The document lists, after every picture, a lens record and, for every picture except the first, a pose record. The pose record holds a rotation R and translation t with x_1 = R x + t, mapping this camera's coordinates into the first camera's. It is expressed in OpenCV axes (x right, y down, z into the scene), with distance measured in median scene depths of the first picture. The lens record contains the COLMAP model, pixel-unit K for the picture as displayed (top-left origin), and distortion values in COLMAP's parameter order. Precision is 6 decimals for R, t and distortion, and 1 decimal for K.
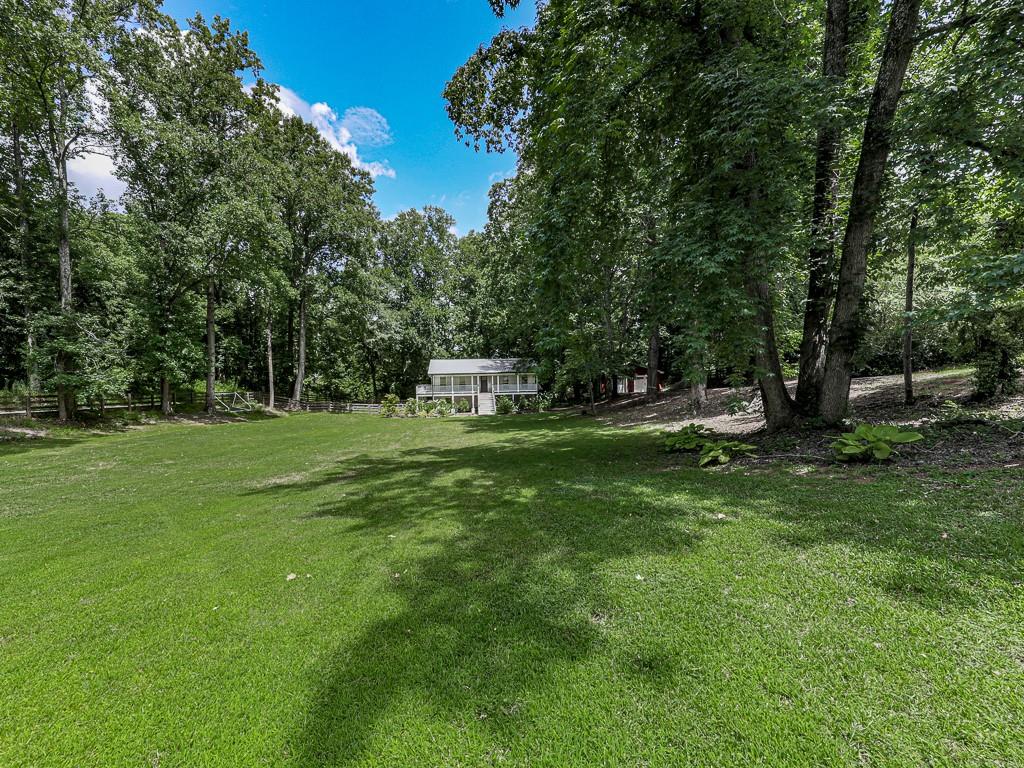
lens RADIAL K [[403.6, 0, 494.7], [0, 403.6, 370.2], [0, 0, 1]] dist [-0.000080, -0.000359]
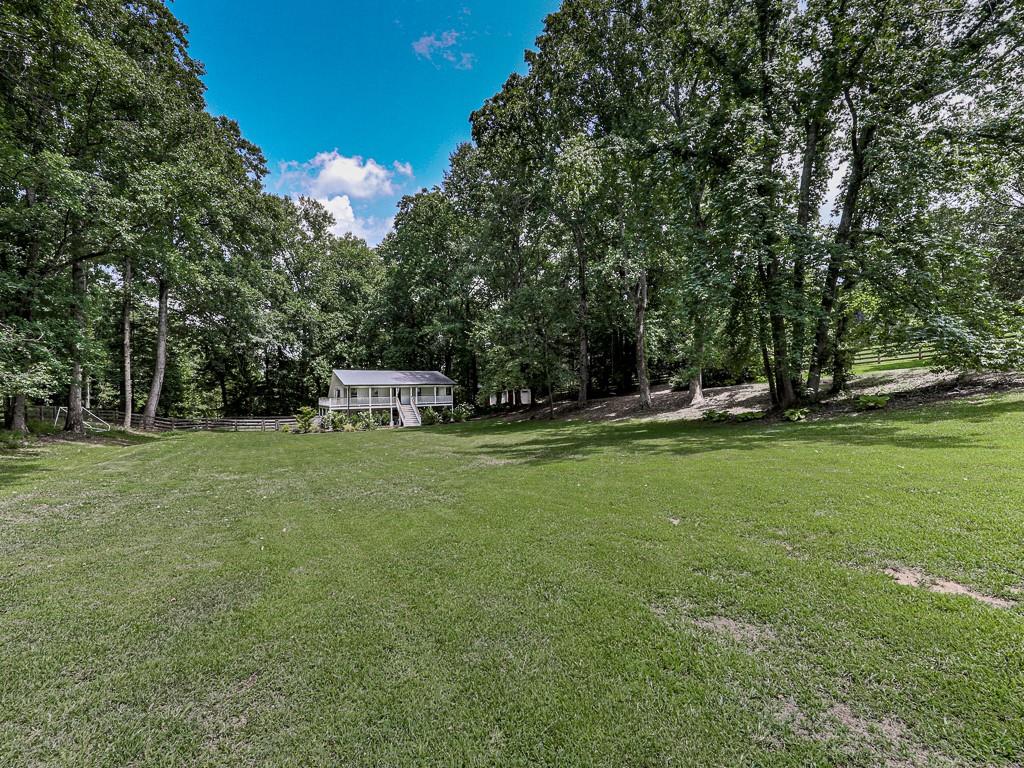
lens RADIAL K [[419.5, 0, 510.7], [0, 419.5, 378.4], [0, 0, 1]] dist [-0.004269, -0.000389]
pose [[0.872646, 0.019134, 0.487978, -0.275699], [-0.009364, 0.999704, -0.022454, 0.010876], [-0.488263, 0.015025, 0.872567, -0.028027]]
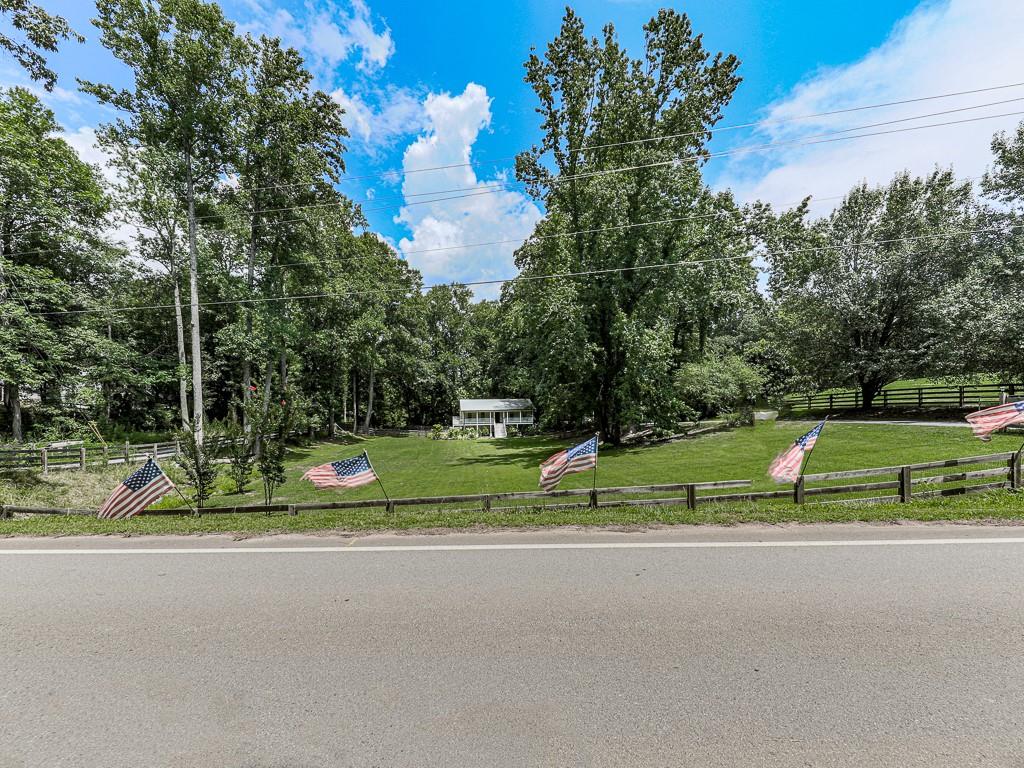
lens RADIAL K [[403.6, 0, 531.8], [0, 403.6, 373.0], [0, 0, 1]] dist [-0.000080, -0.000359]
pose [[0.992903, 0.014463, 0.118048, -0.076267], [-0.009647, 0.999102, -0.041268, -0.065998], [-0.118538, 0.039837, 0.992150, -0.490626]]
